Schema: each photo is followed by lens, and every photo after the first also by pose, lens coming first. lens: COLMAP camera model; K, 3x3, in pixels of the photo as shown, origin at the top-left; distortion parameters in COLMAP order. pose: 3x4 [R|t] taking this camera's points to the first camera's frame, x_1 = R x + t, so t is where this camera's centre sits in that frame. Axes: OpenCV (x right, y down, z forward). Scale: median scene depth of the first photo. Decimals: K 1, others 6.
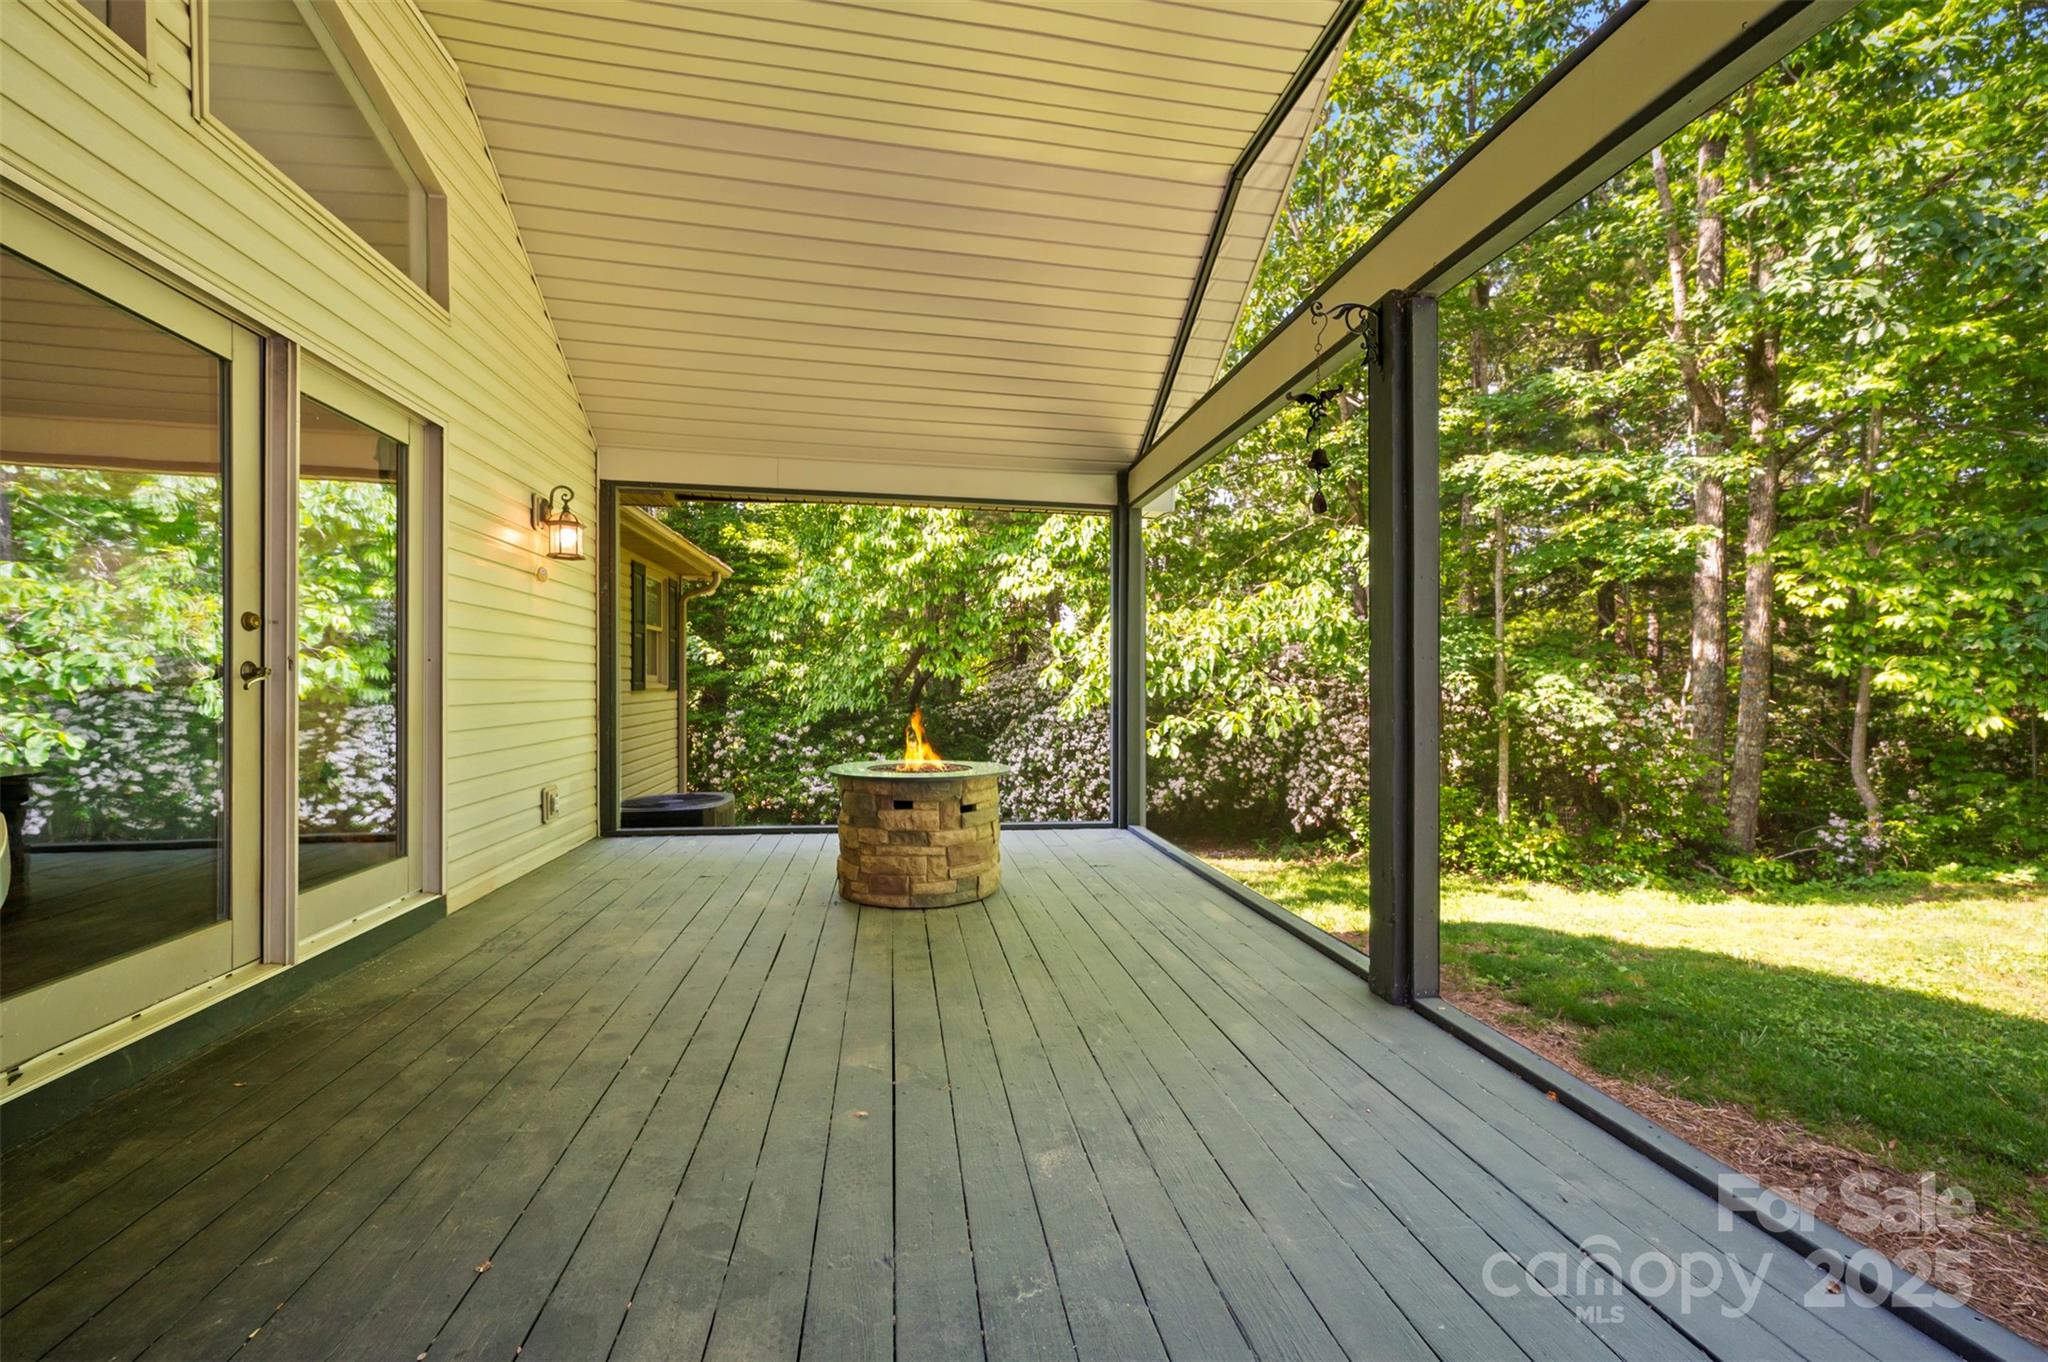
lens RADIAL K [[810.5, 0, 1030.1], [0, 810.5, 684.6], [0, 0, 1]] dist [-0.001737, -0.000155]
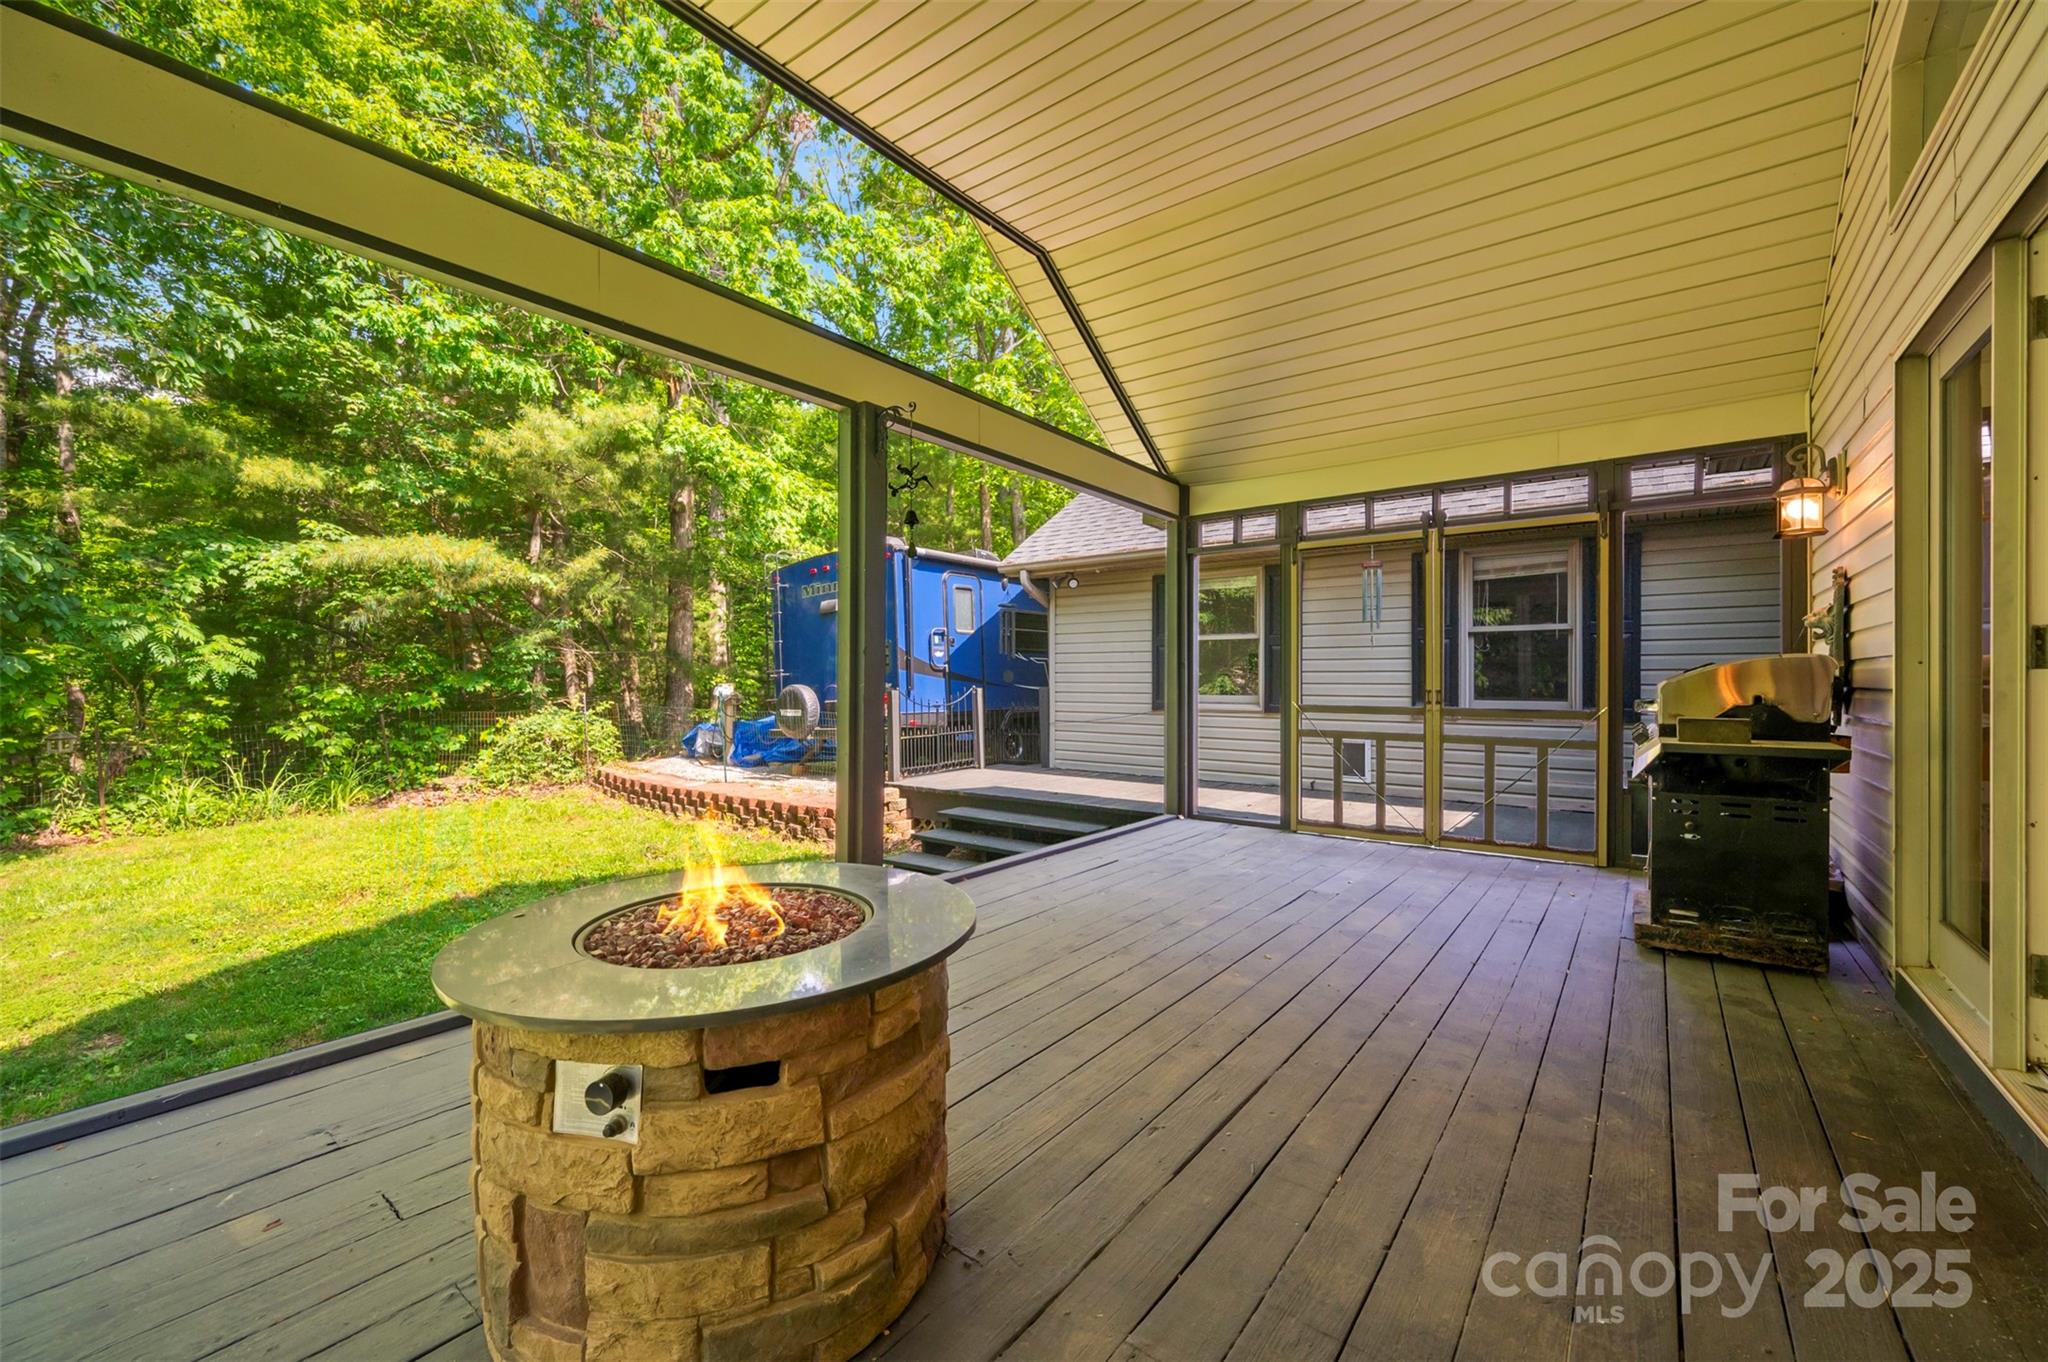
lens RADIAL K [[810.5, 0, 1036.1], [0, 810.5, 675.7], [0, 0, 1]] dist [-0.001737, -0.000155]
pose [[-0.682386, -0.005594, 0.730970, -0.831288], [-0.004137, 0.999984, 0.003792, -0.018230], [-0.730980, -0.000436, -0.682399, 1.903991]]
